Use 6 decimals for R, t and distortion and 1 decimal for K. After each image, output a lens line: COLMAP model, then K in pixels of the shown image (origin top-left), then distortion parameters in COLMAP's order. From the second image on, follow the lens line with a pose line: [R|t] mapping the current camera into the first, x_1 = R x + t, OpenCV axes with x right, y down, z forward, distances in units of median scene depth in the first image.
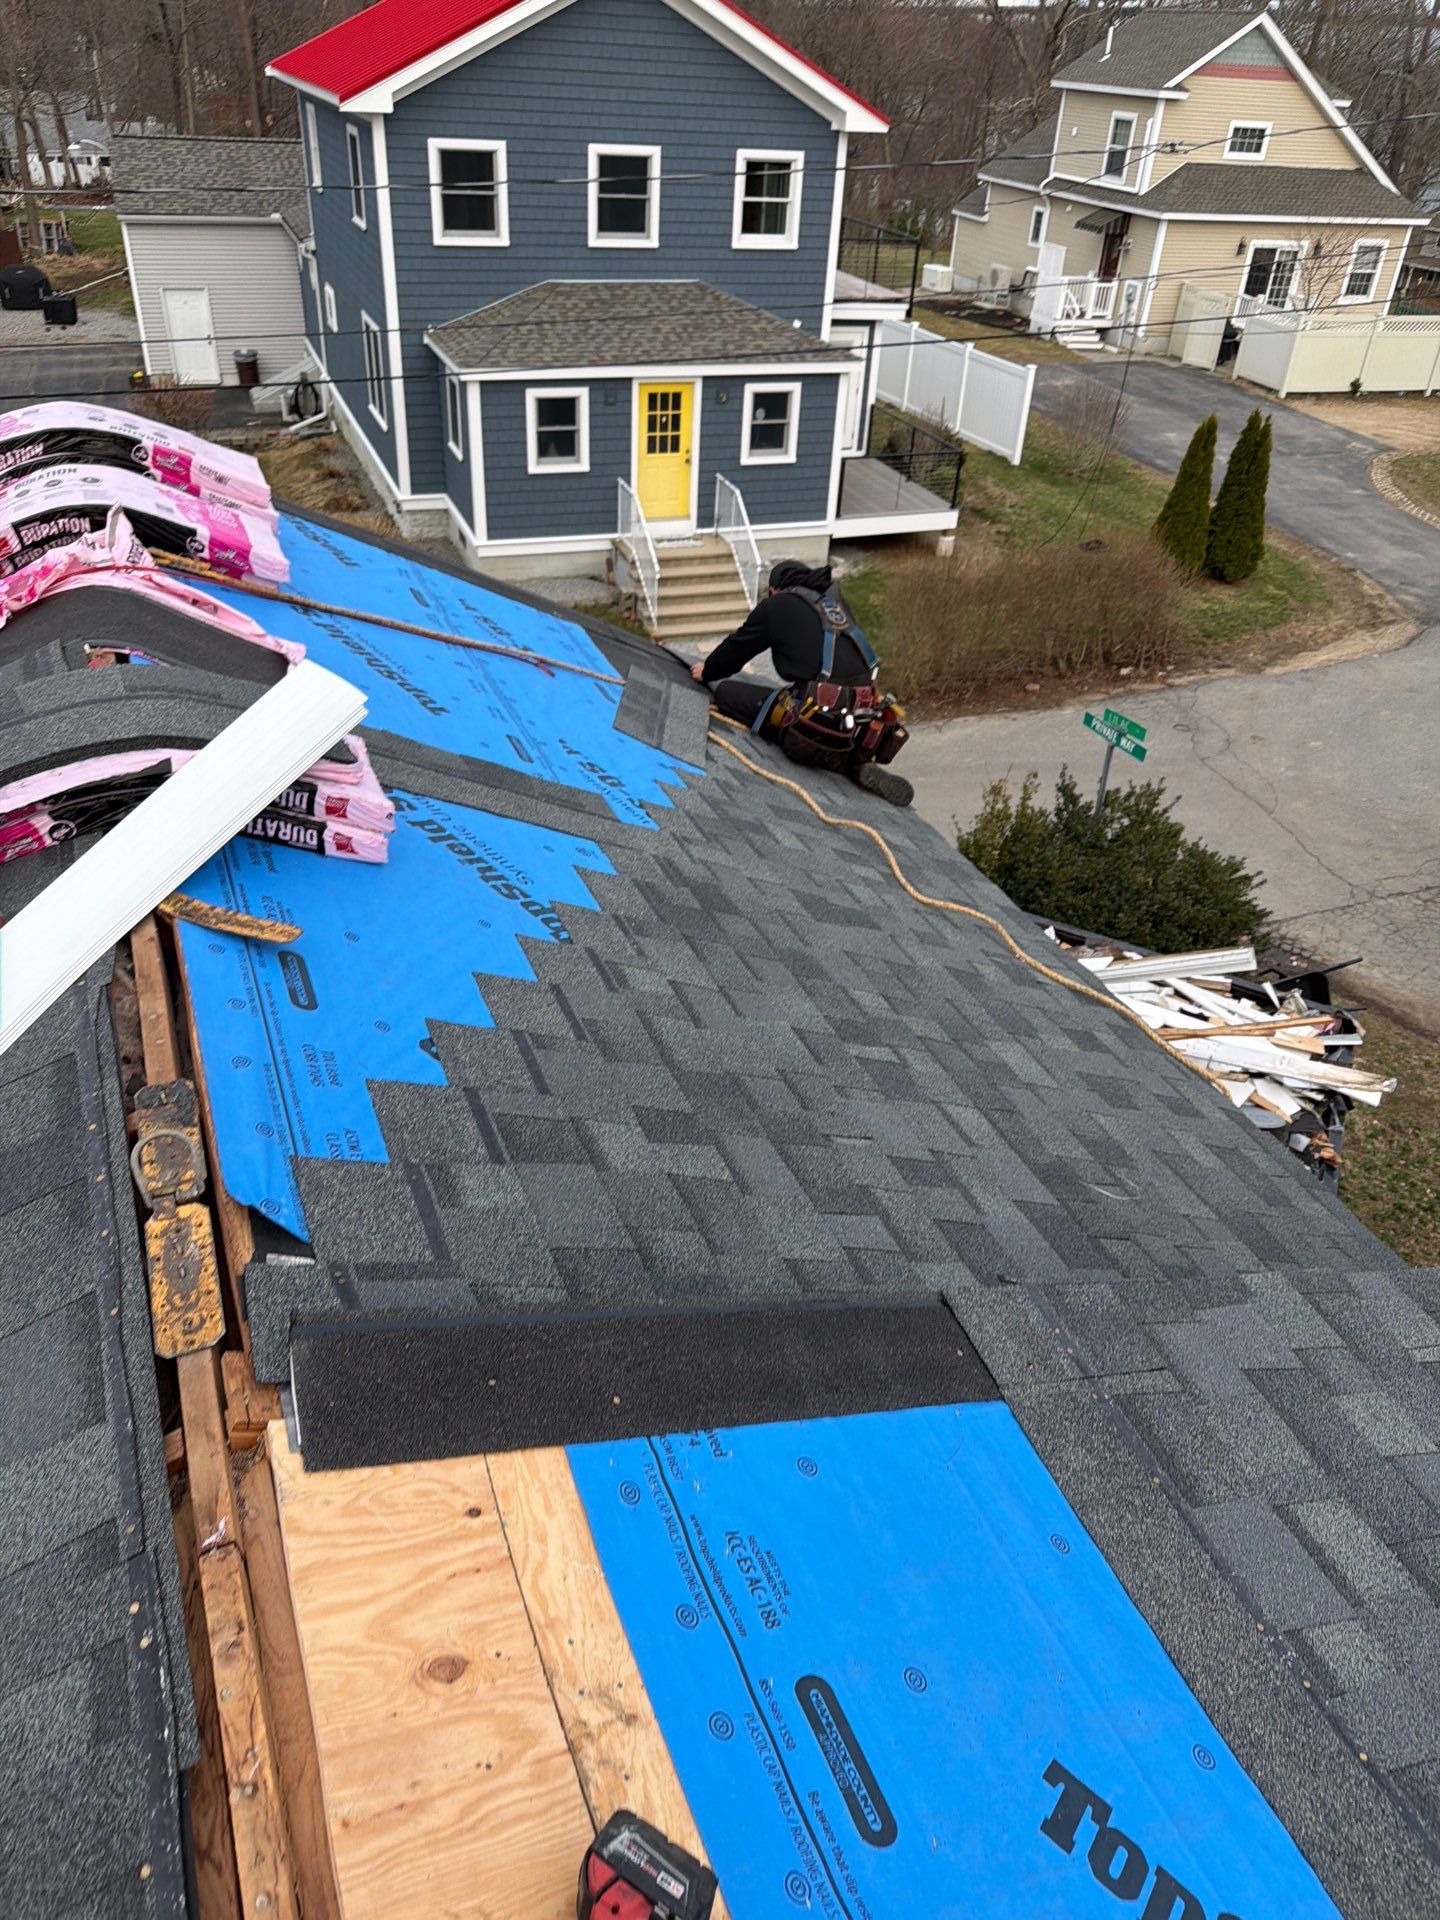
lens RADIAL K [[1351.8, 0, 726.5], [0, 1351.8, 950.0], [0, 0, 1]] dist [0.042066, -0.045817]
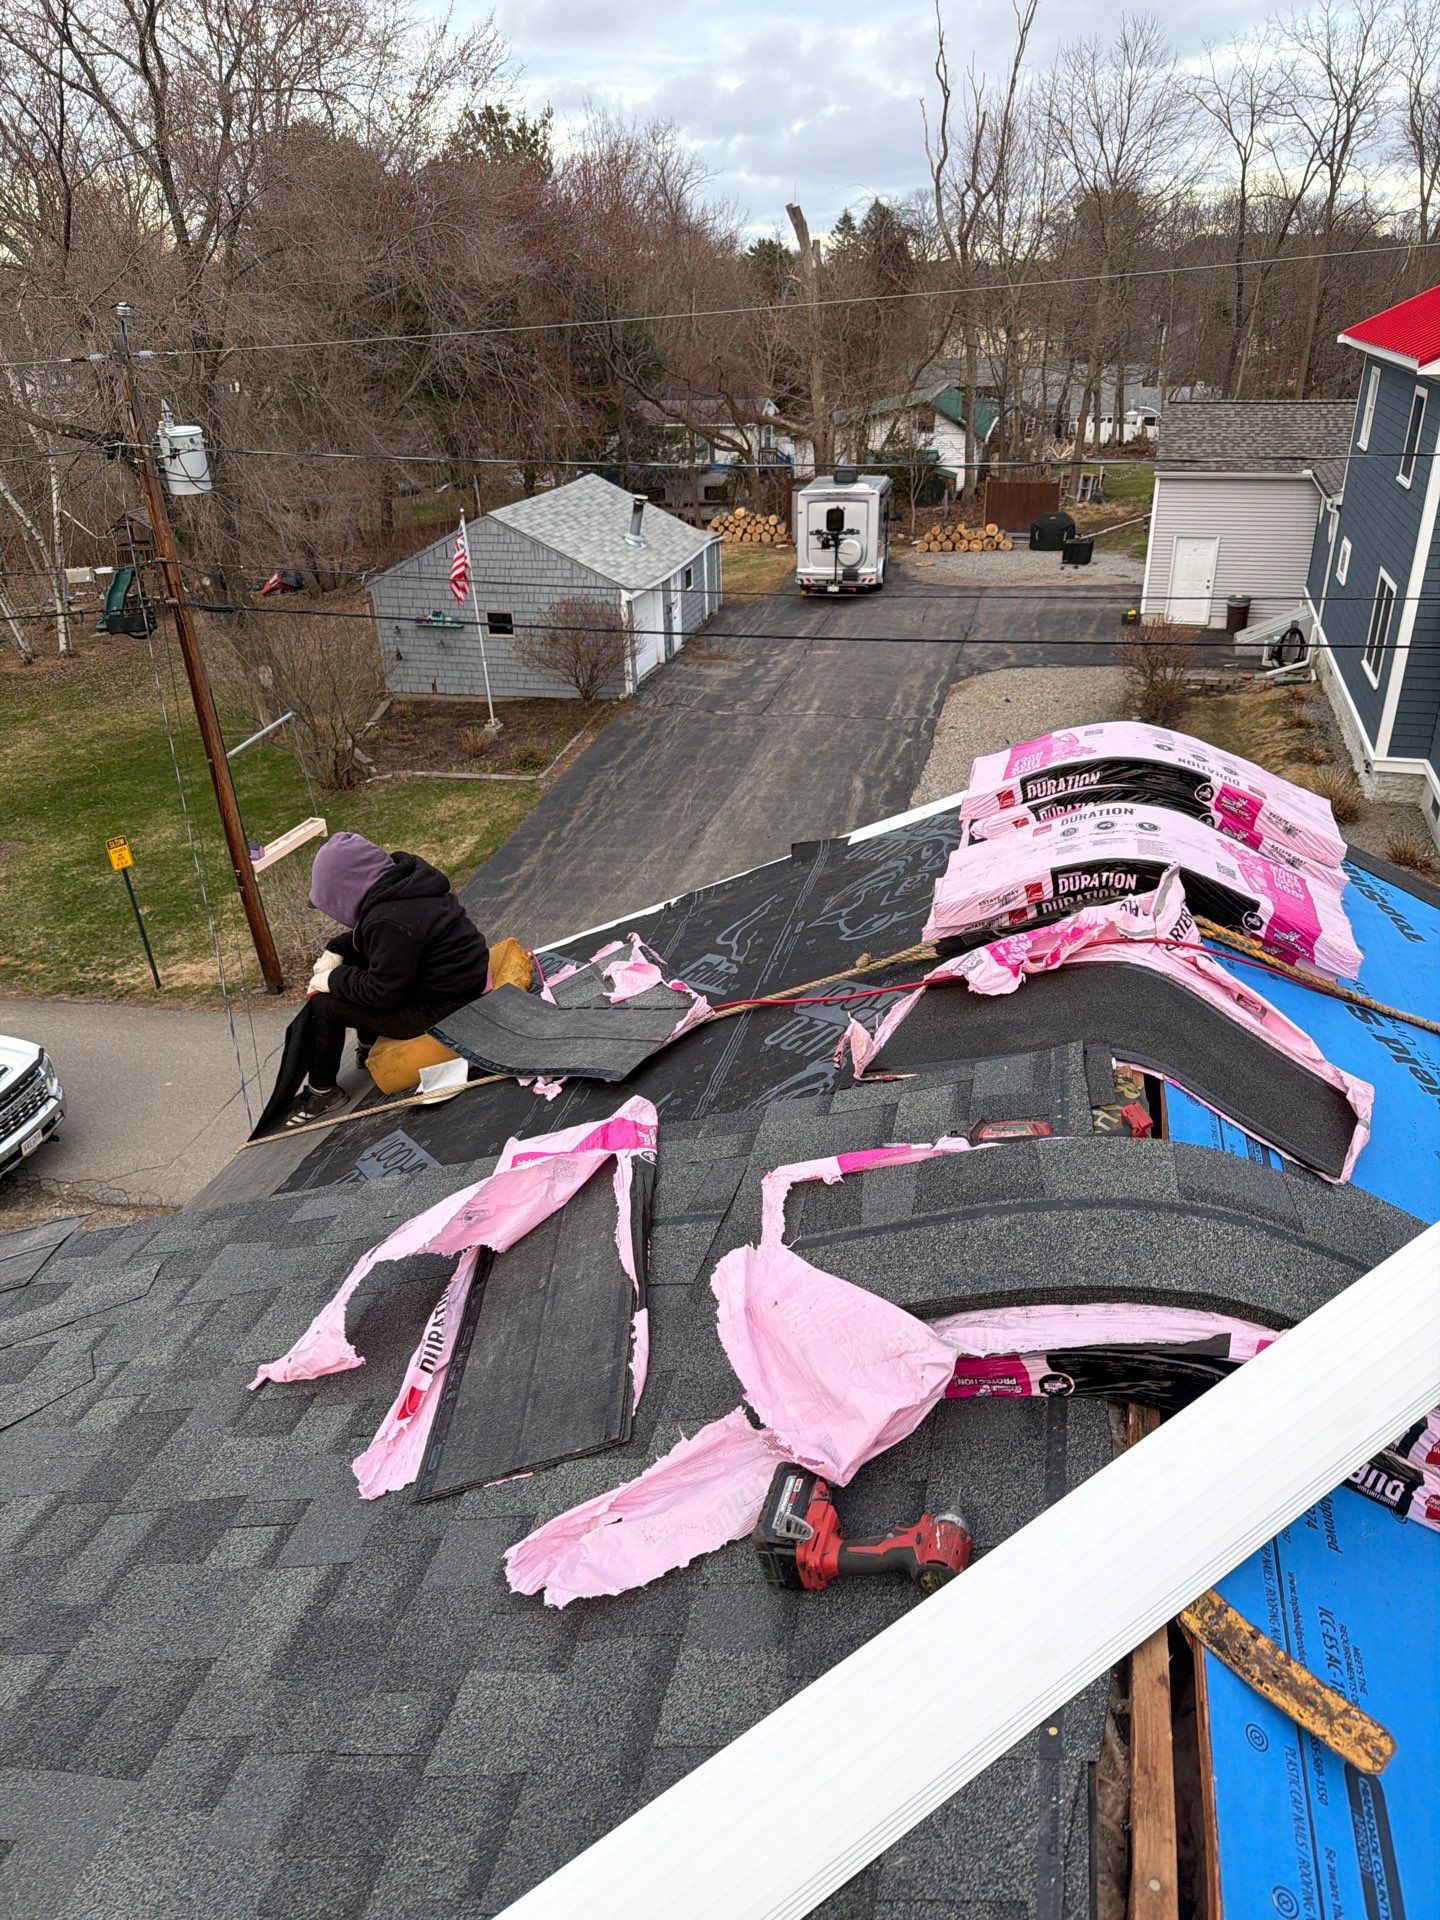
lens RADIAL K [[1351.8, 0, 726.5], [0, 1351.8, 950.0], [0, 0, 1]] dist [0.042066, -0.045817]
pose [[0.793372, 0.203772, -0.573619, -0.061211], [-0.287900, 0.955864, -0.058634, -0.051283], [0.536353, 0.211664, 0.817021, 0.062046]]
